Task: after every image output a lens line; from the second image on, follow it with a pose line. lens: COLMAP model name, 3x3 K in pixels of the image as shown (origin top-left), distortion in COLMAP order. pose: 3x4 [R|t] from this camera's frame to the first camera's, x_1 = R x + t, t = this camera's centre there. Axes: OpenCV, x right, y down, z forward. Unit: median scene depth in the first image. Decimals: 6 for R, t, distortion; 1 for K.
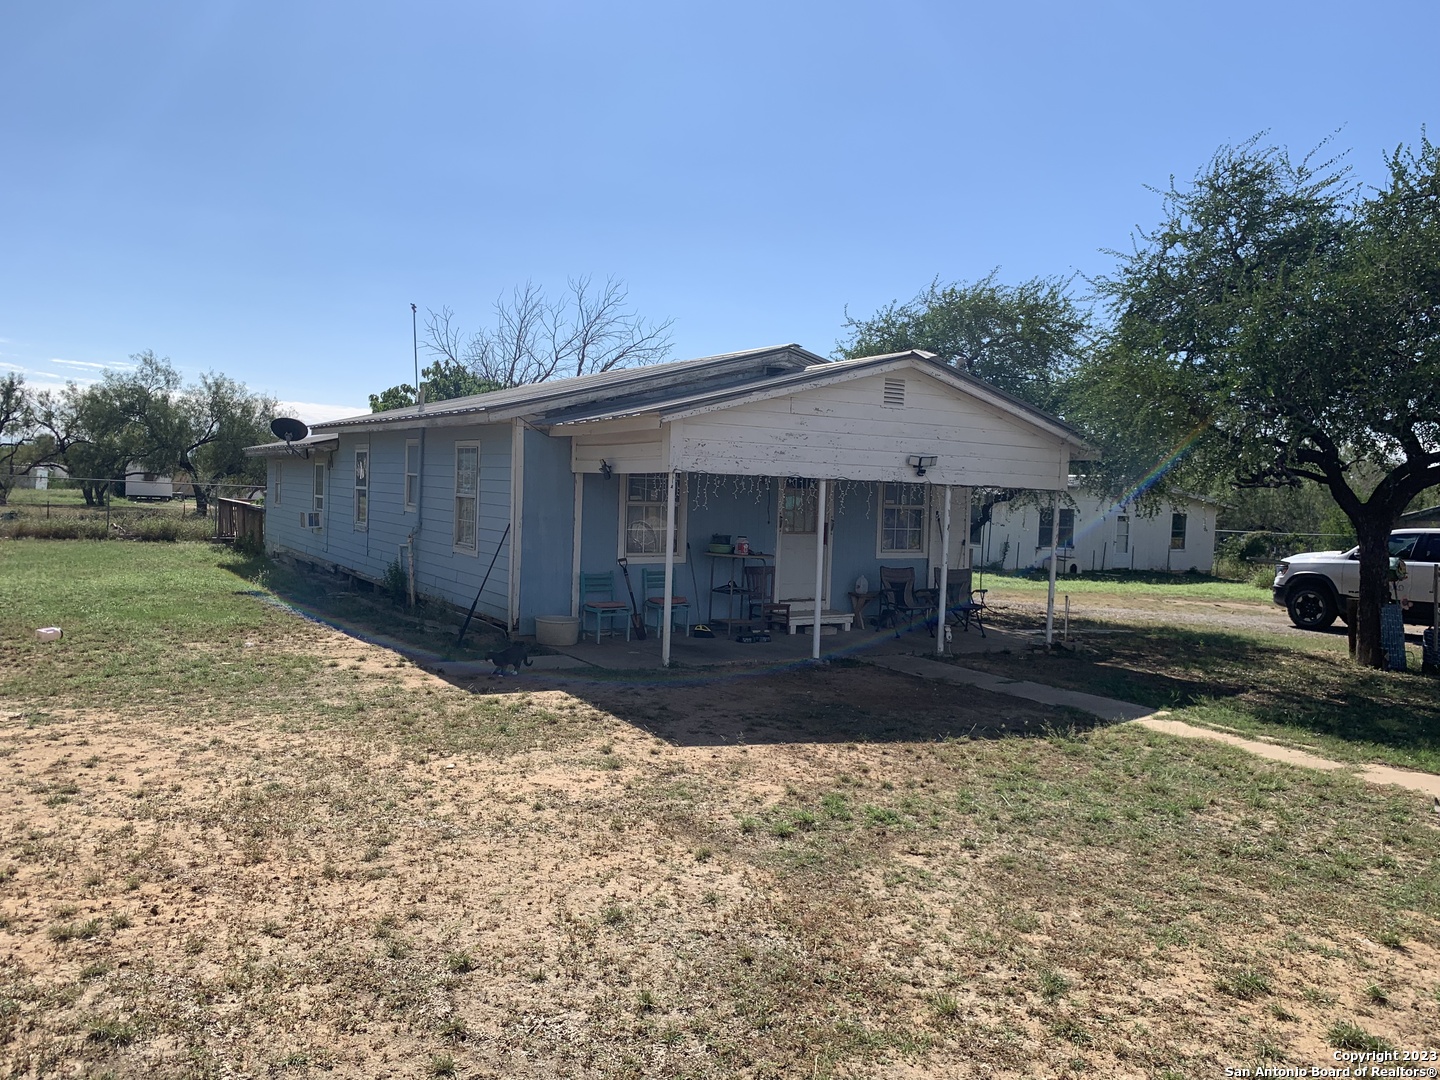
lens RADIAL K [[1114.4, 0, 723.7], [0, 1114.4, 537.1], [0, 0, 1]] dist [0.113533, -0.260388]
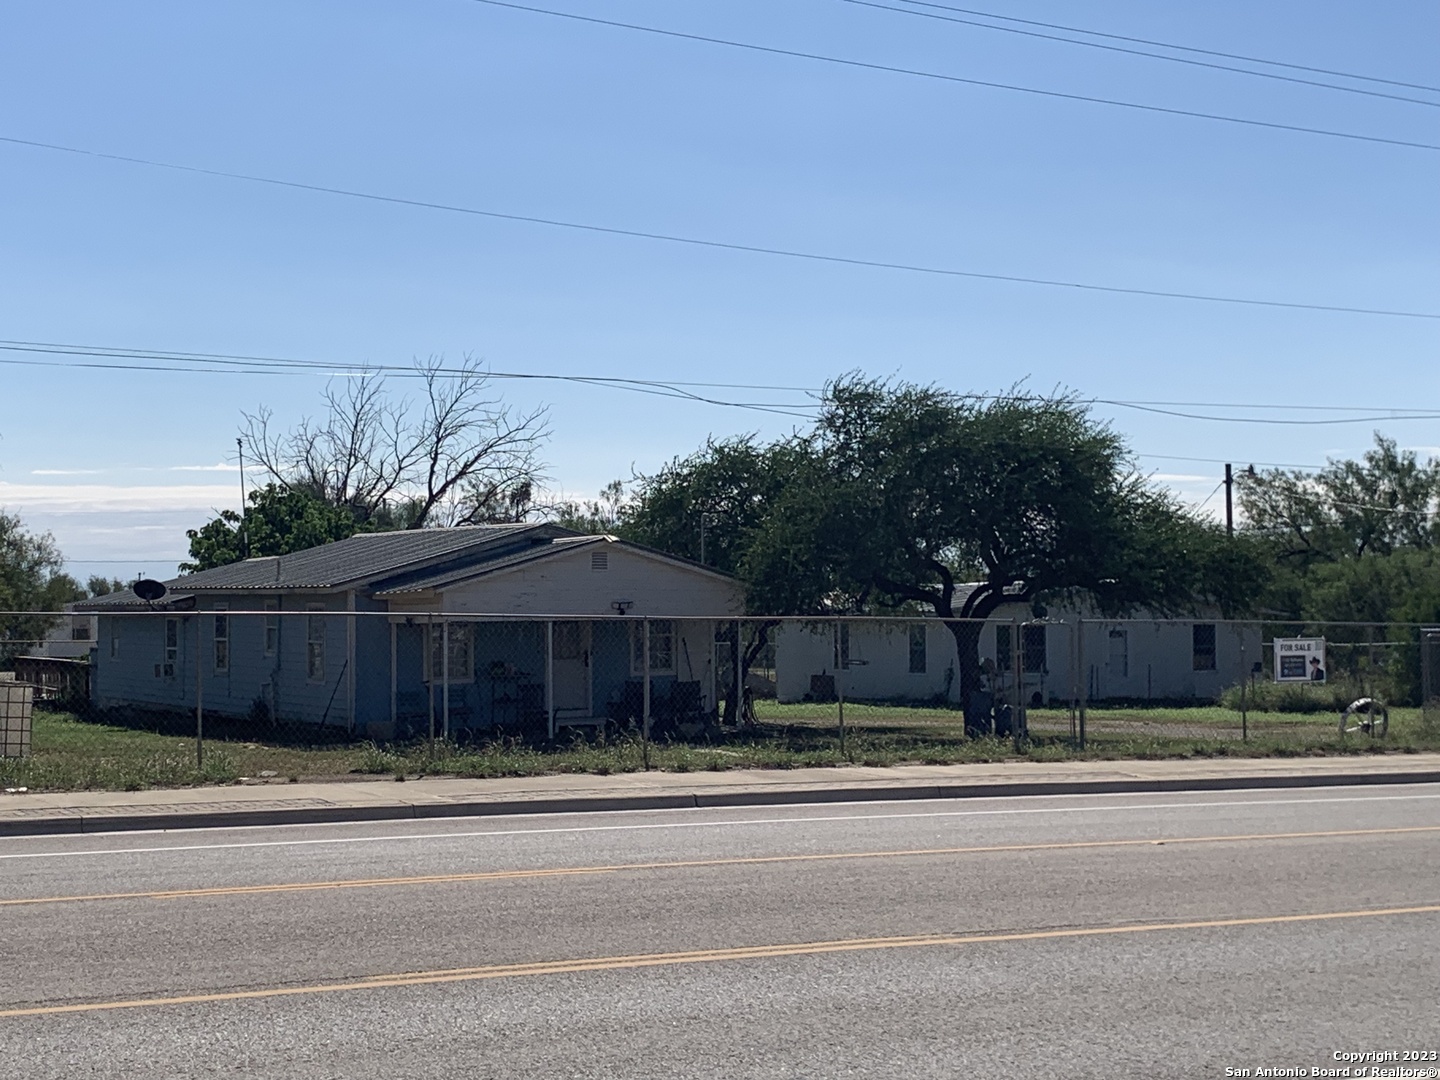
lens RADIAL K [[2468.5, 0, 722.7], [0, 2468.5, 542.2], [0, 0, 1]] dist [0.127725, -0.215930]
pose [[0.998238, -0.045415, -0.038190, 0.299212], [0.042797, 0.996849, -0.066794, 0.050058], [0.041103, 0.065042, 0.997036, -1.545245]]
